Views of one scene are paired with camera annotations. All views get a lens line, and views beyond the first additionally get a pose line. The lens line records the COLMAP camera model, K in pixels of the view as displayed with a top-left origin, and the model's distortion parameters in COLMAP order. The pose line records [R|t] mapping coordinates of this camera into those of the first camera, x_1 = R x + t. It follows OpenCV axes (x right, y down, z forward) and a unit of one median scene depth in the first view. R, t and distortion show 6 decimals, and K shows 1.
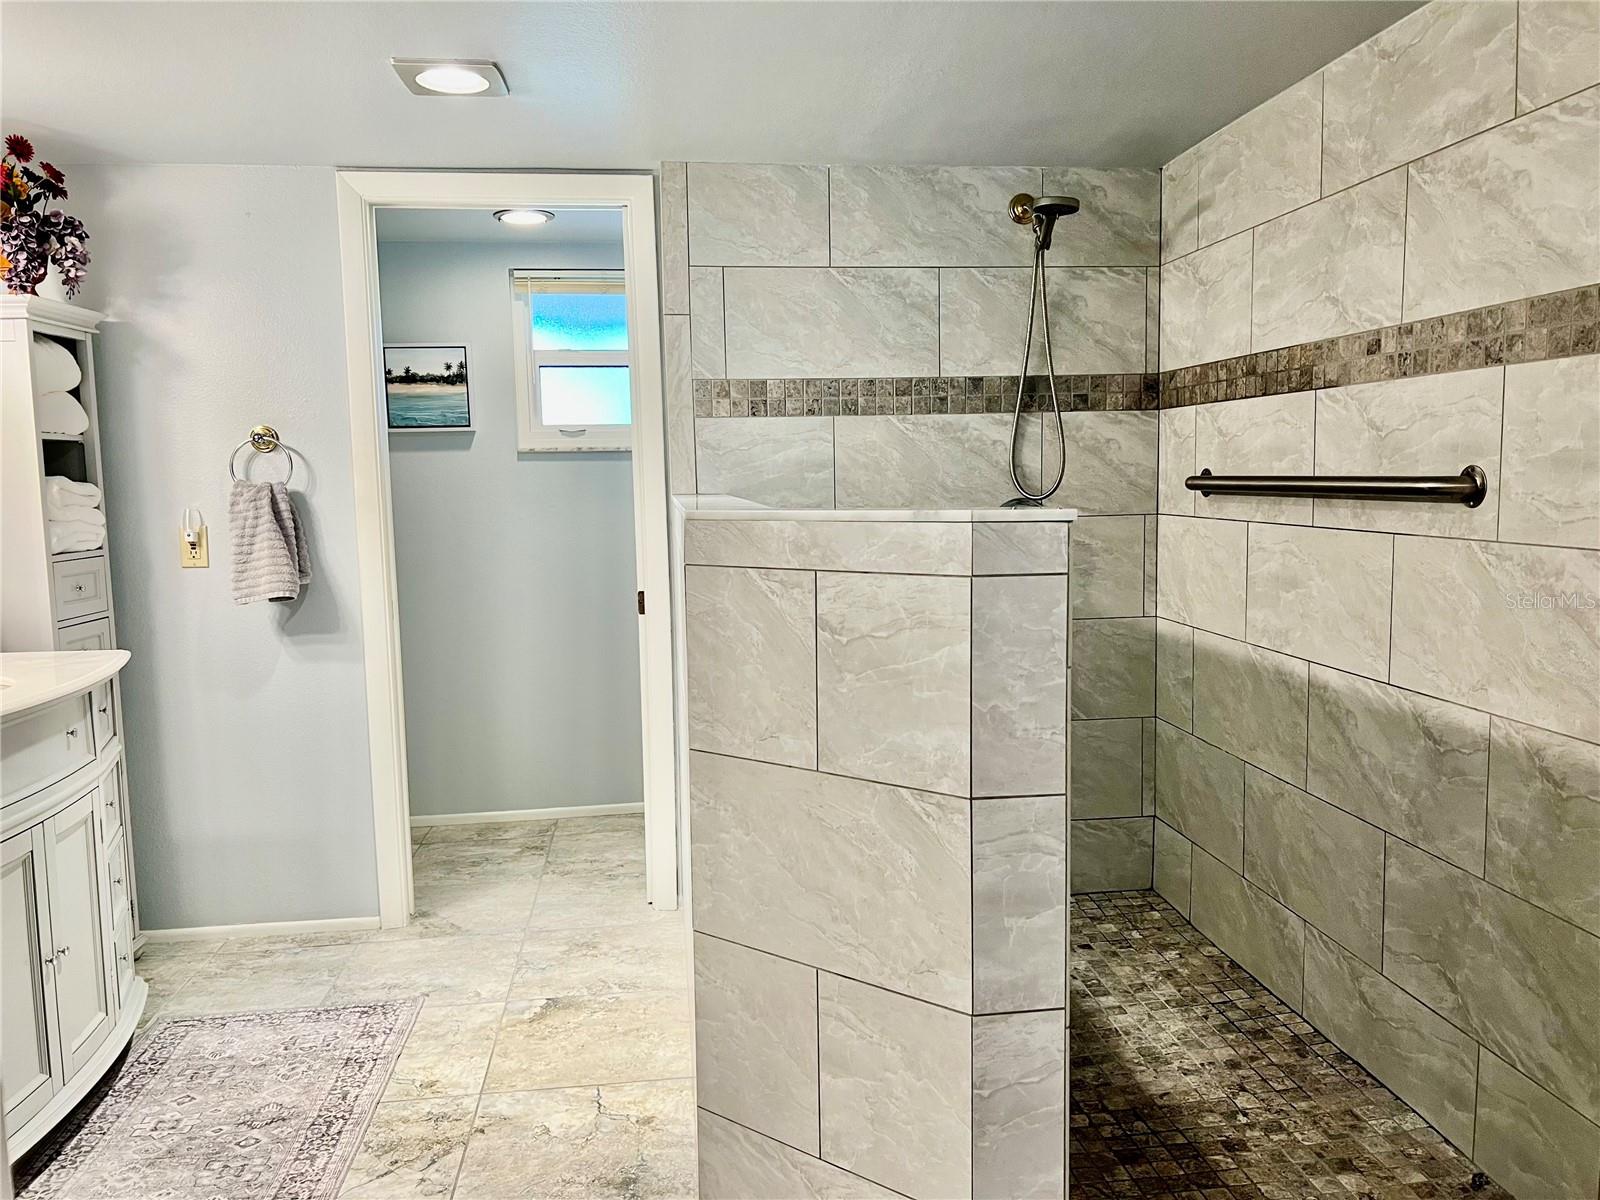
lens RADIAL K [[1204.1, 0, 806.9], [0, 1204.1, 602.2], [0, 0, 1]] dist [0.050136, -0.053126]
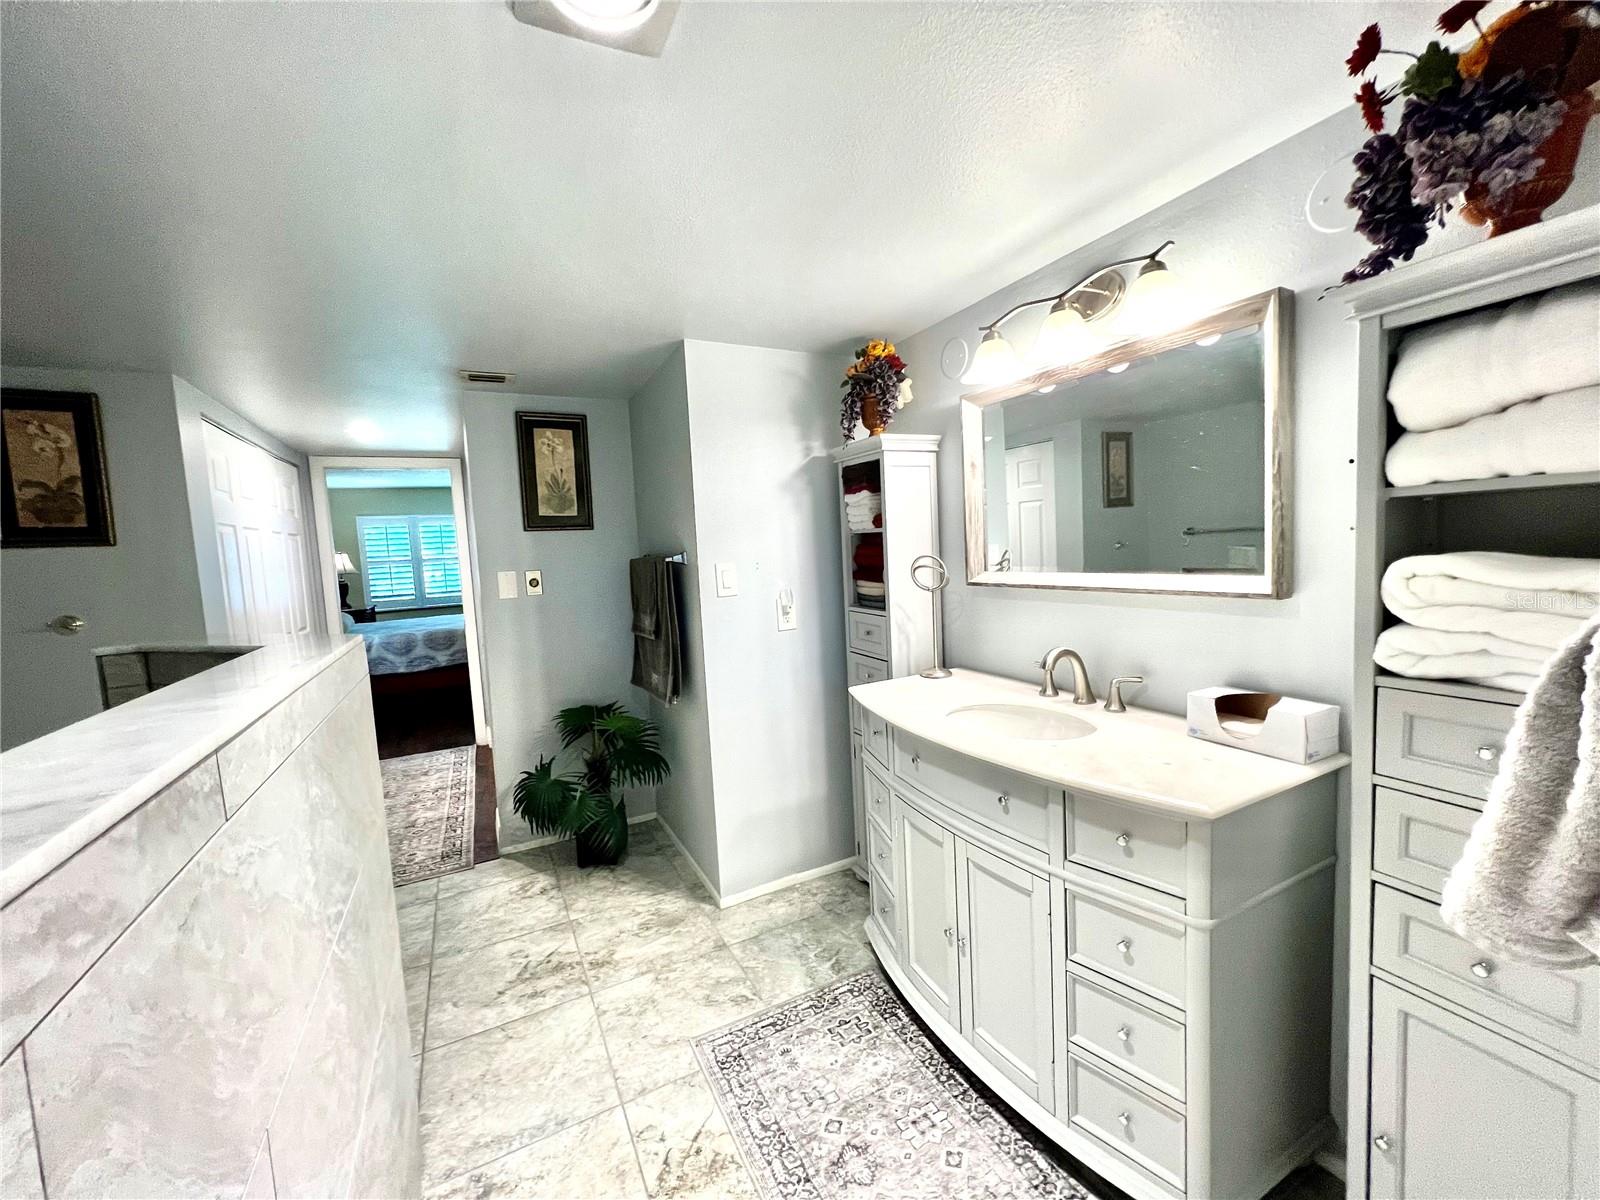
lens RADIAL K [[637.2, 0, 795.5], [0, 637.2, 598.1], [0, 0, 1]] dist [0.001833, 0.000161]
pose [[-0.937117, 0.097028, -0.335259, -0.230582], [0.033931, 0.981357, 0.189173, -0.169055], [0.347363, 0.165901, -0.922938, 1.306431]]
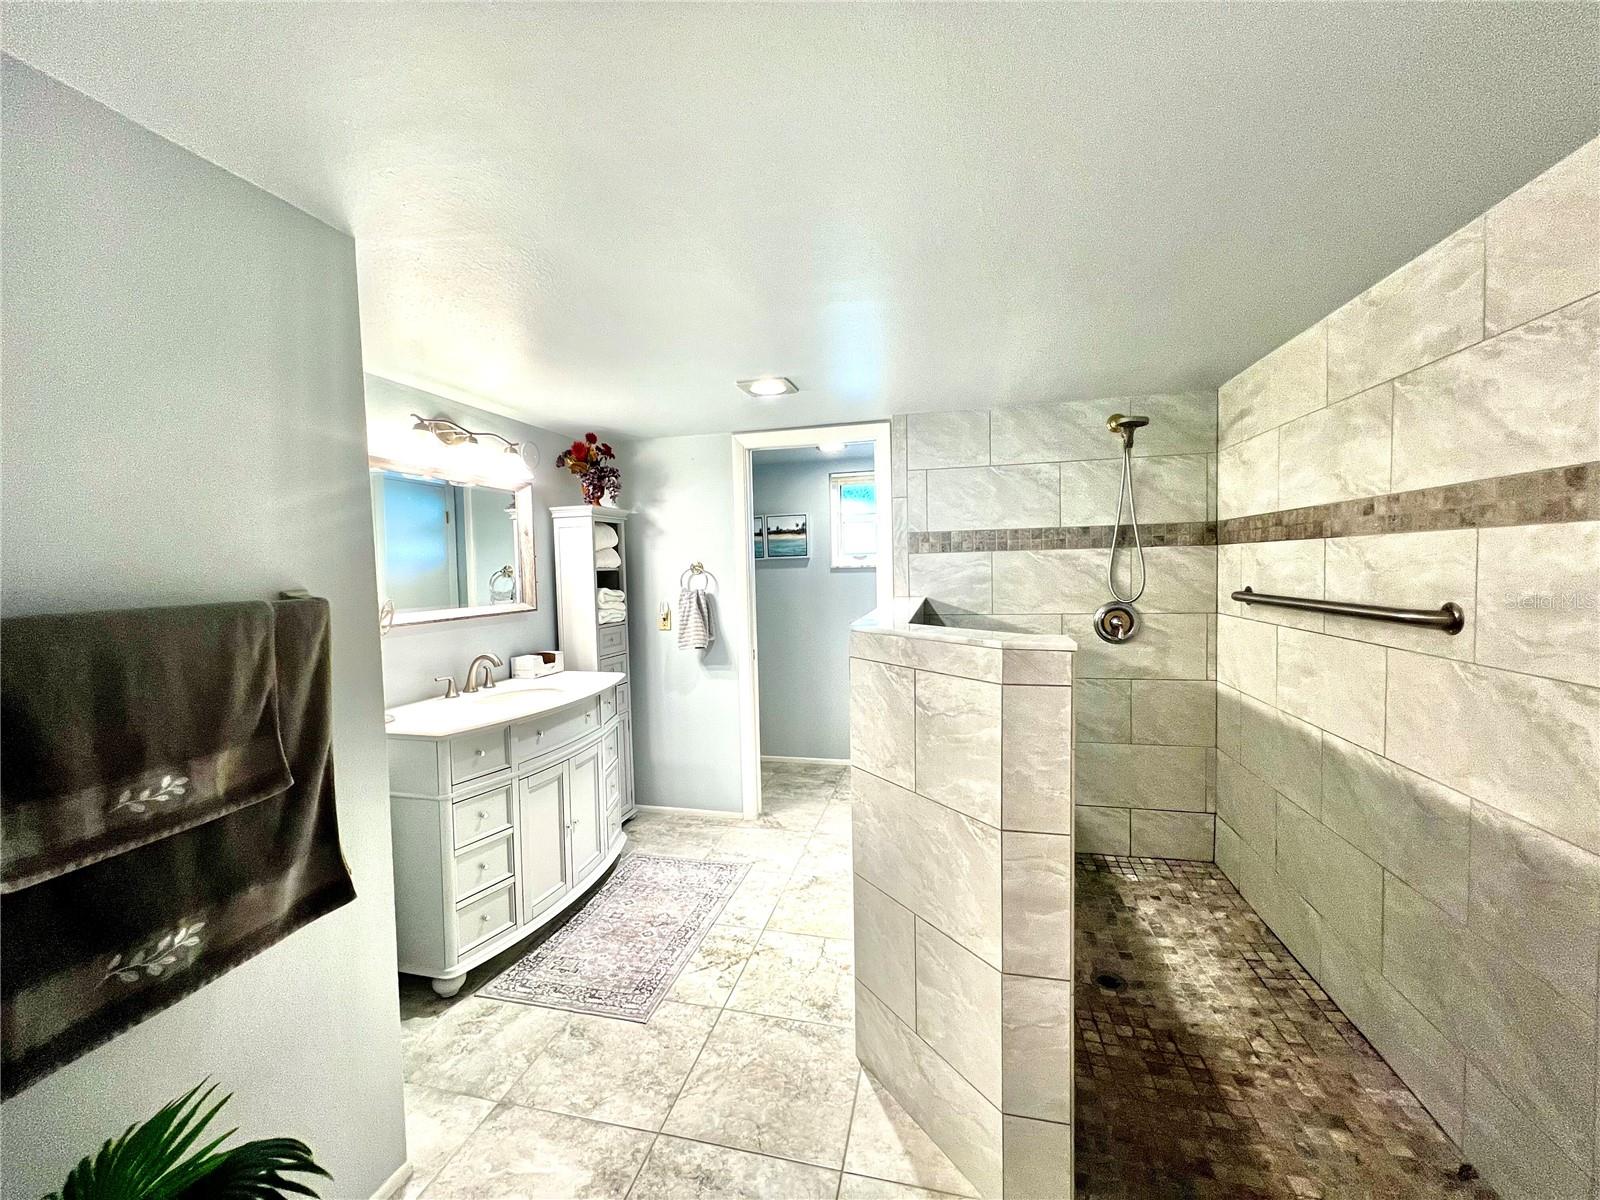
lens RADIAL K [[637.2, 0, 795.5], [0, 637.2, 598.1], [0, 0, 1]] dist [0.001833, 0.000161]
pose [[0.934200, 0.013896, -0.356479, 0.106818], [-0.031698, 0.998522, -0.044144, -0.051878], [0.355338, 0.052539, 0.933260, 0.086958]]
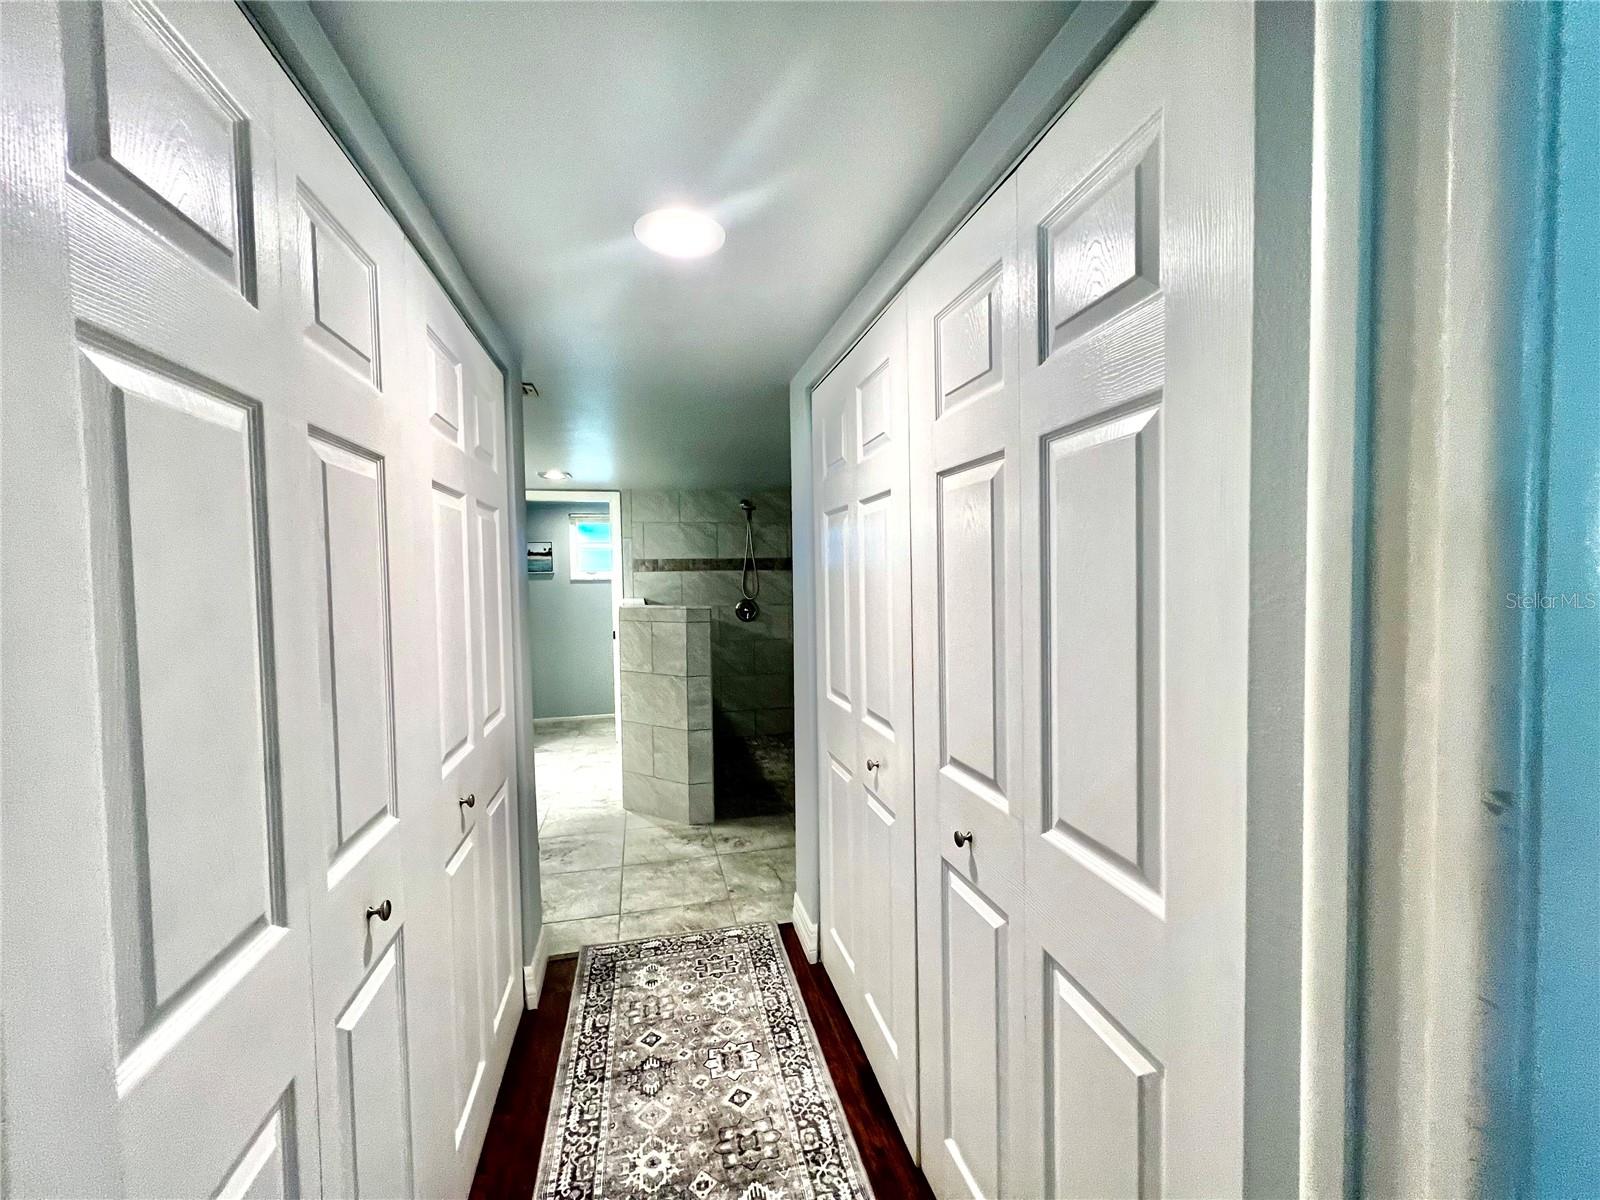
lens RADIAL K [[637.2, 0, 795.5], [0, 637.2, 598.1], [0, 0, 1]] dist [0.001833, 0.000161]
pose [[0.993684, -0.000354, 0.112216, 0.158424], [0.008428, 0.997406, -0.071484, 0.032466], [-0.111900, 0.071978, 0.991109, -0.739562]]
